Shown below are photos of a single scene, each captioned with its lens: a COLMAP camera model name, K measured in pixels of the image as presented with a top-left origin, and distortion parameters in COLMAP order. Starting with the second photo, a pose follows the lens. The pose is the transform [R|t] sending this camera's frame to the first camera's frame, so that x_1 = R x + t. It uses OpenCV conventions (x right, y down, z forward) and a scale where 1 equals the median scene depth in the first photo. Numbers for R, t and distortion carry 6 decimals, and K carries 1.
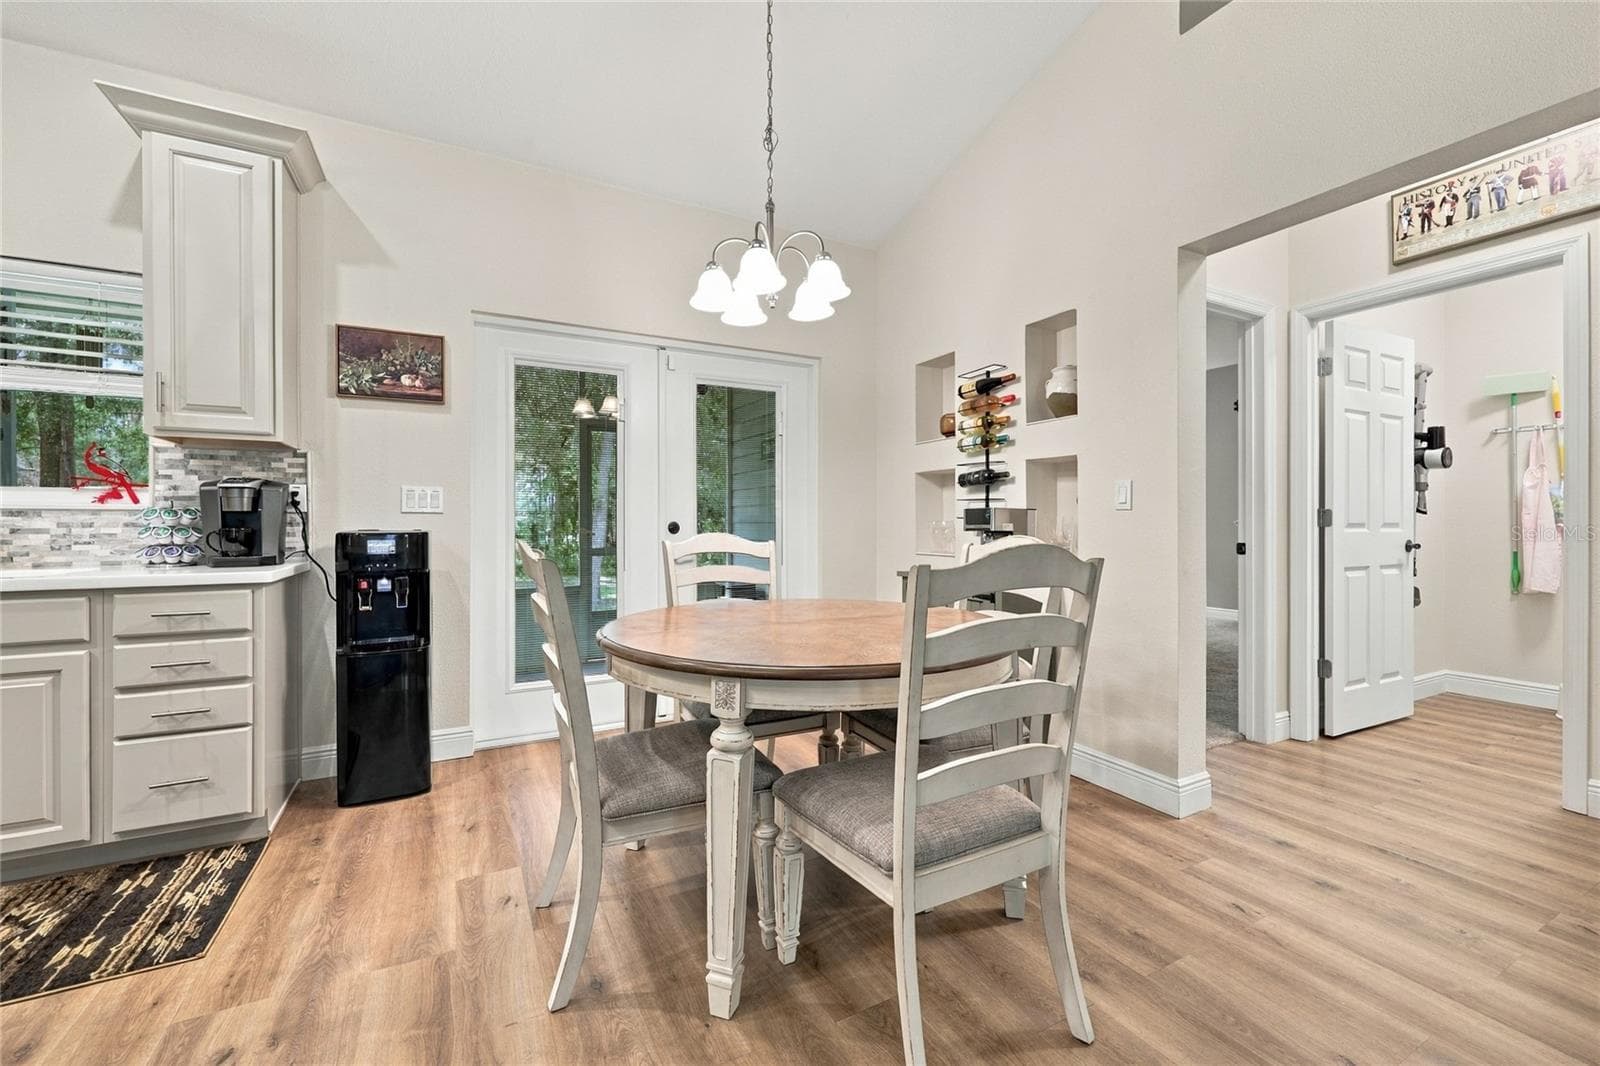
lens RADIAL K [[647.5, 0, 800.0], [0, 647.5, 533.0], [0, 0, 1]] dist [-0.000224, 0.000136]
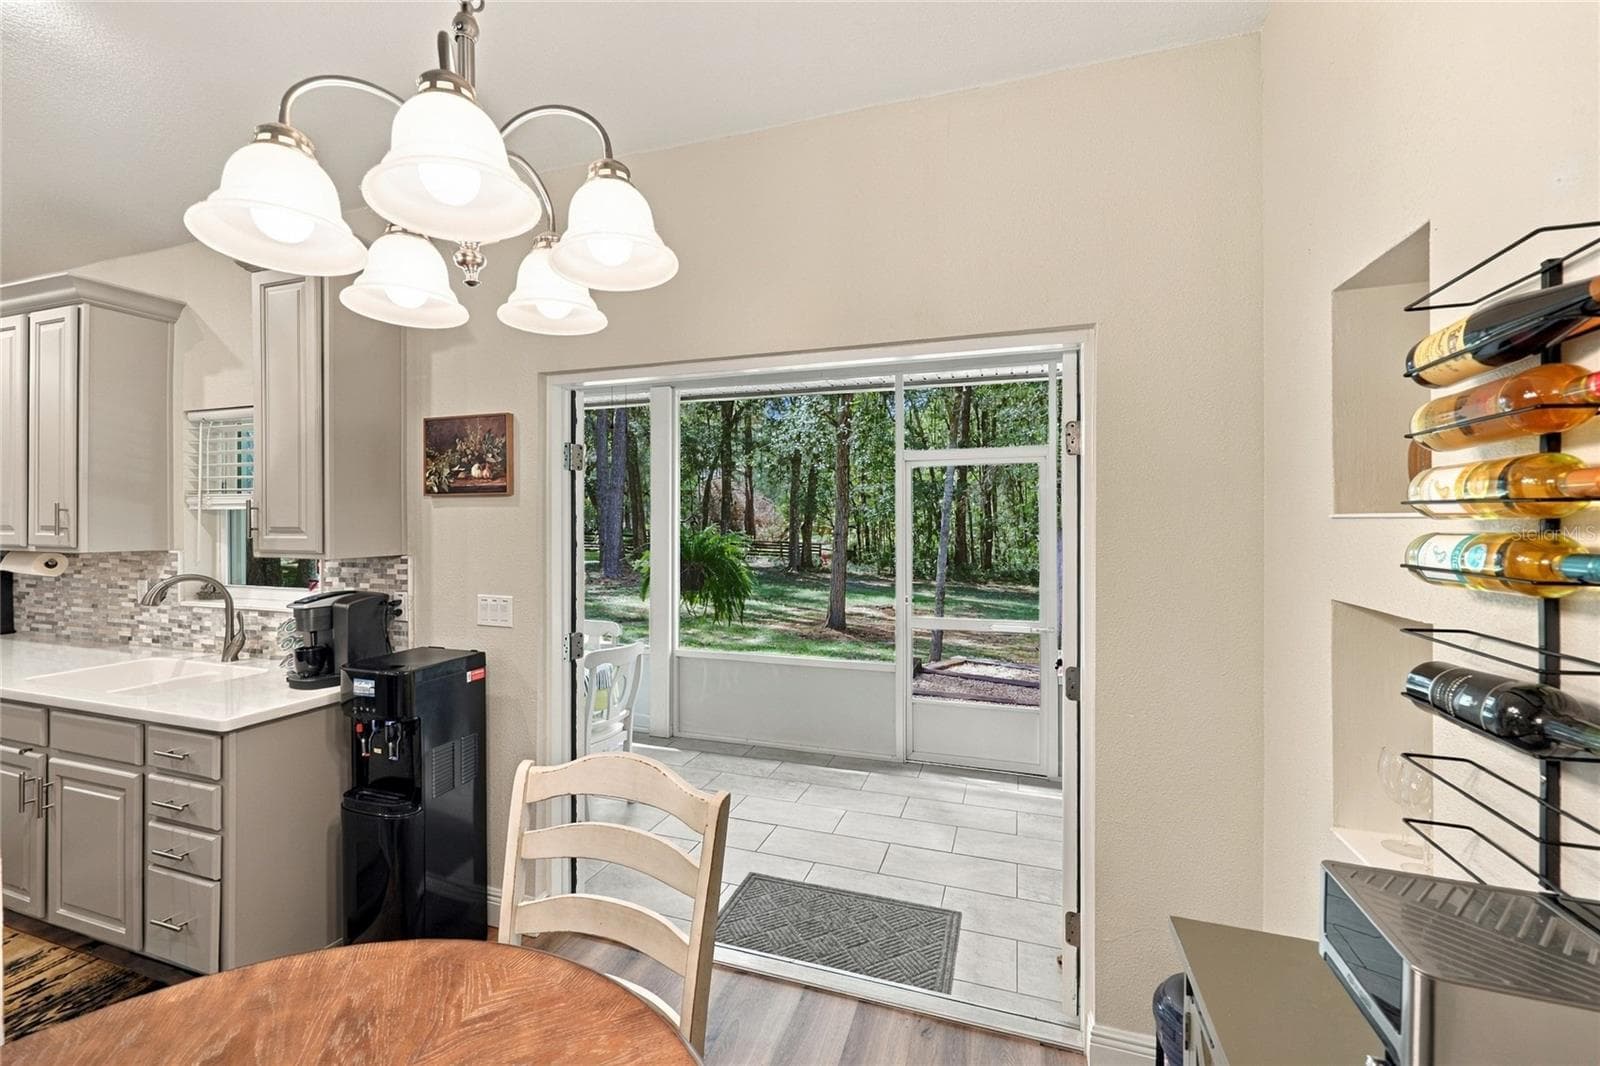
lens RADIAL K [[651.0, 0, 796.2], [0, 651.0, 518.4], [0, 0, 1]] dist [-0.000853, -0.000225]
pose [[0.689896, -0.001317, -0.723907, 0.278777], [-0.011784, 0.999845, -0.013050, -0.155891], [0.723812, 0.017534, 0.689774, 0.665613]]
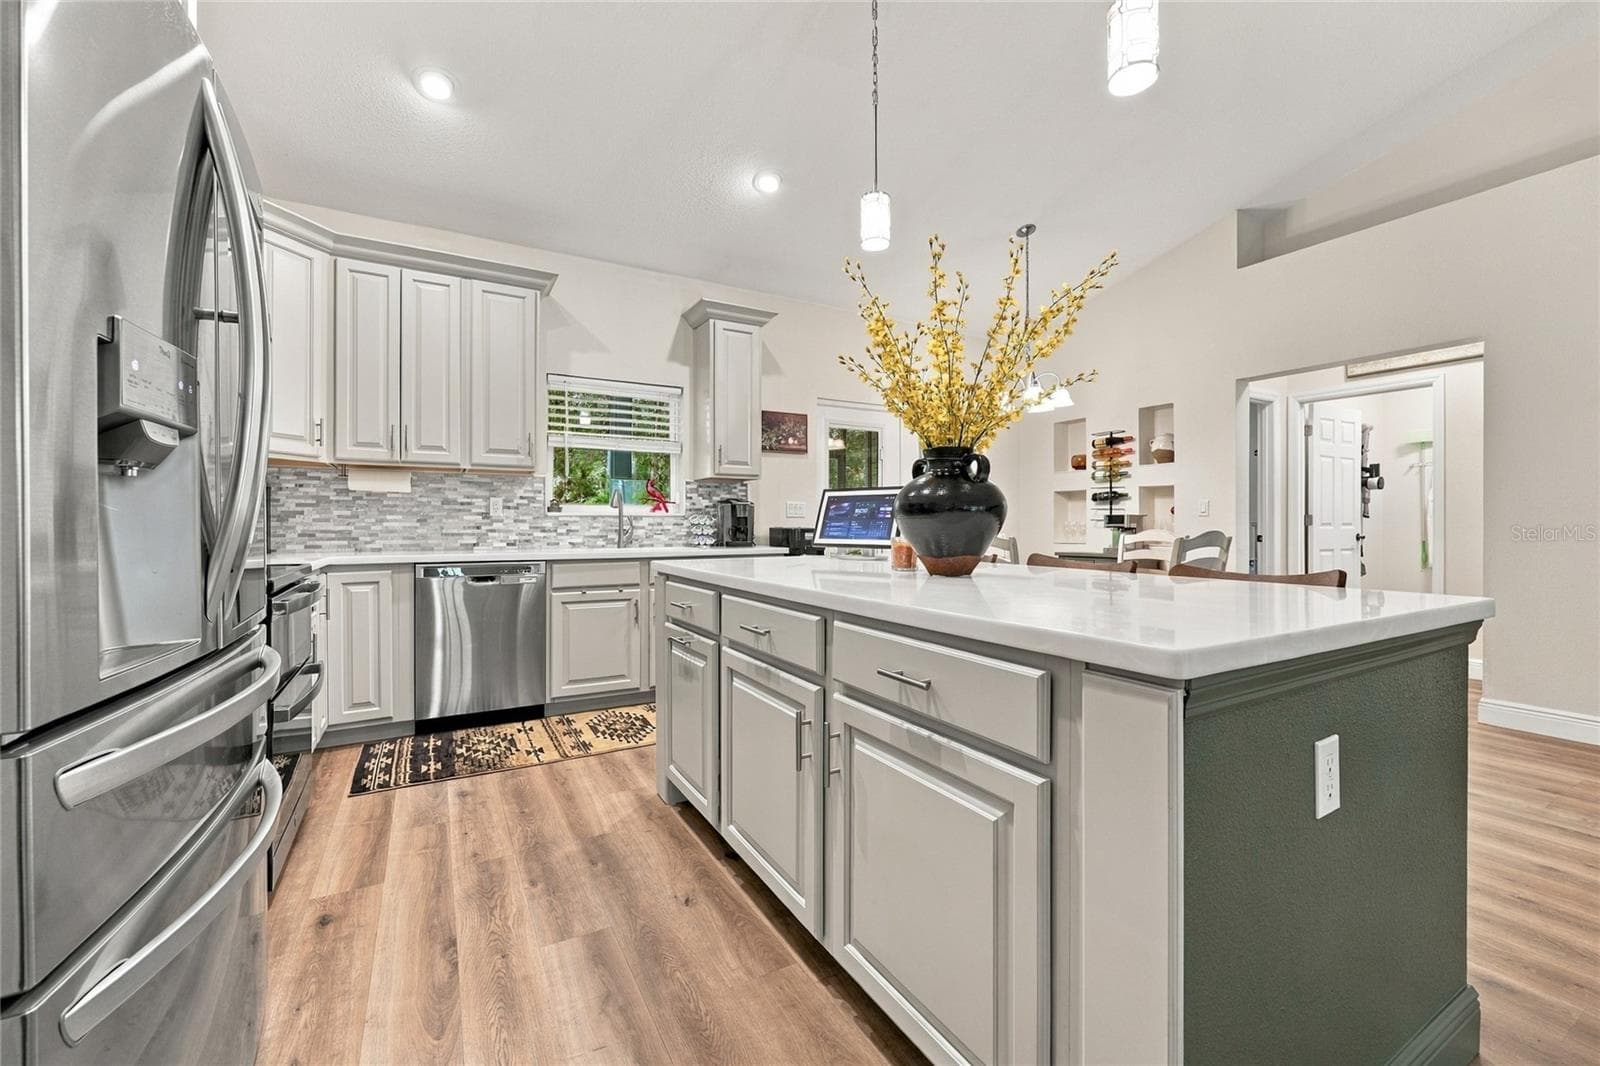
lens RADIAL K [[647.5, 0, 800.0], [0, 647.5, 533.0], [0, 0, 1]] dist [-0.000224, 0.000136]
pose [[0.999556, -0.000697, 0.029798, -0.590424], [0.000728, 0.999999, -0.001021, 0.011332], [-0.029798, 0.001042, 0.999555, -0.677337]]
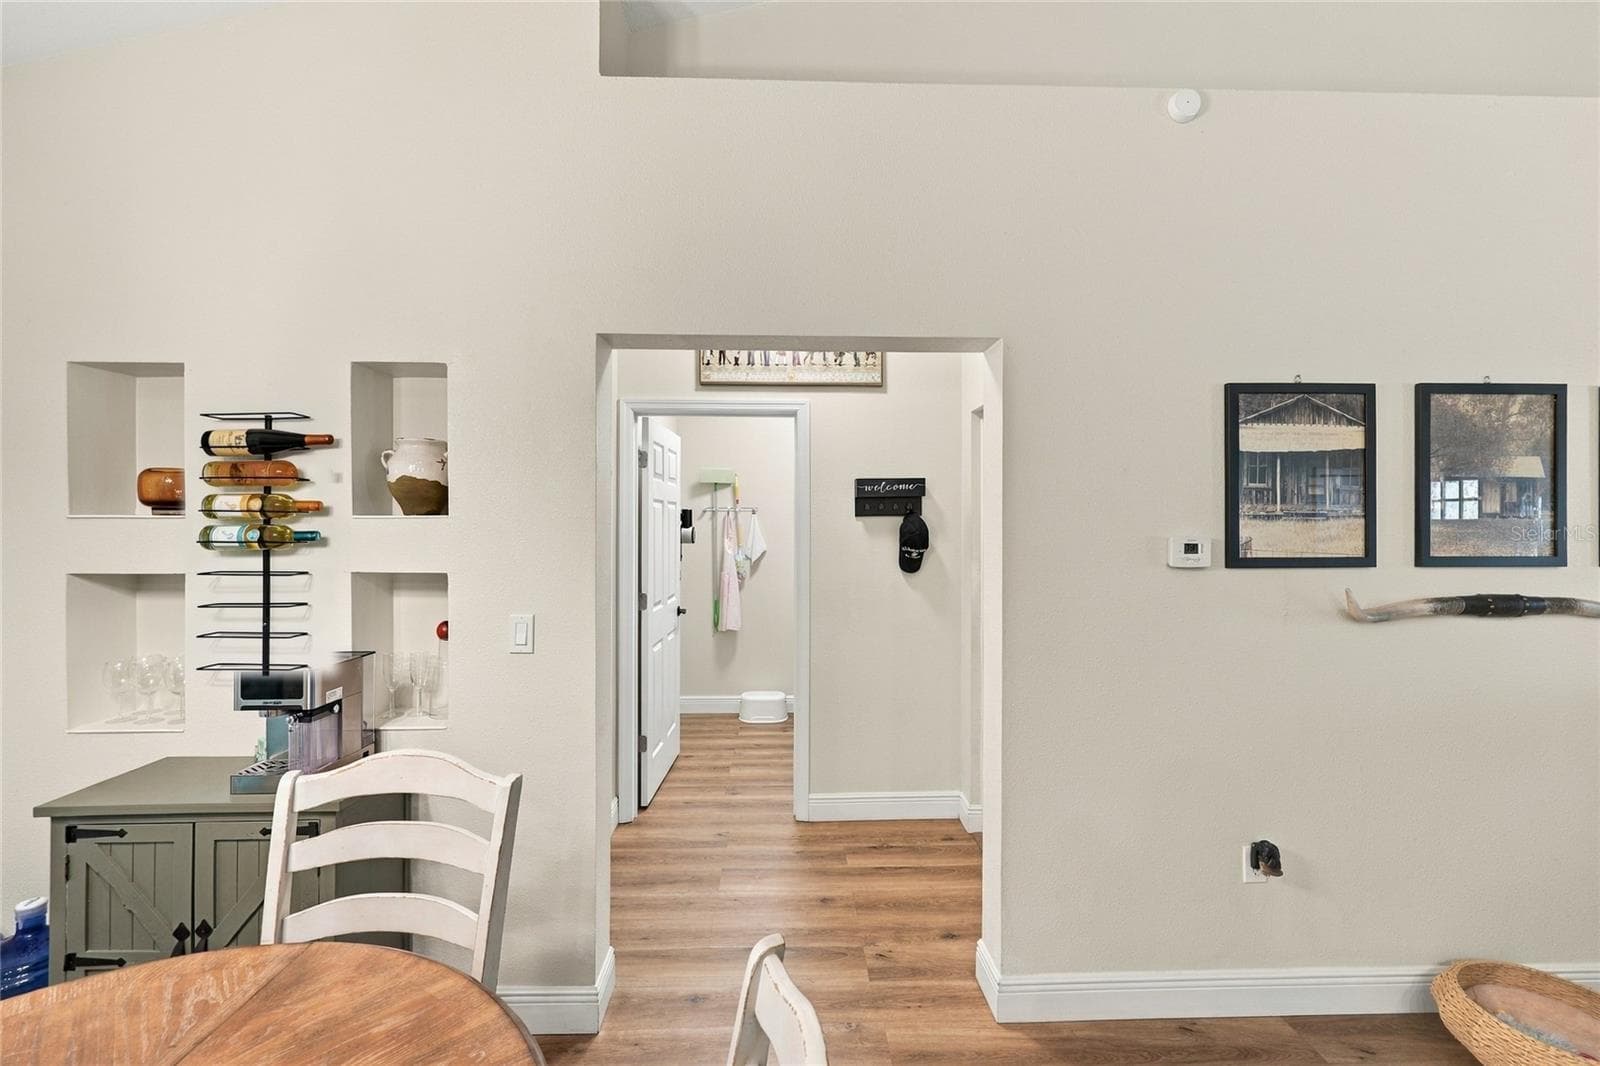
lens RADIAL K [[651.0, 0, 796.2], [0, 651.0, 518.4], [0, 0, 1]] dist [-0.000853, -0.000225]
pose [[0.441908, 0.007303, 0.897031, -0.031603], [0.011084, 0.999846, -0.013600, -0.149248], [-0.896992, 0.015953, 0.441759, 0.318940]]
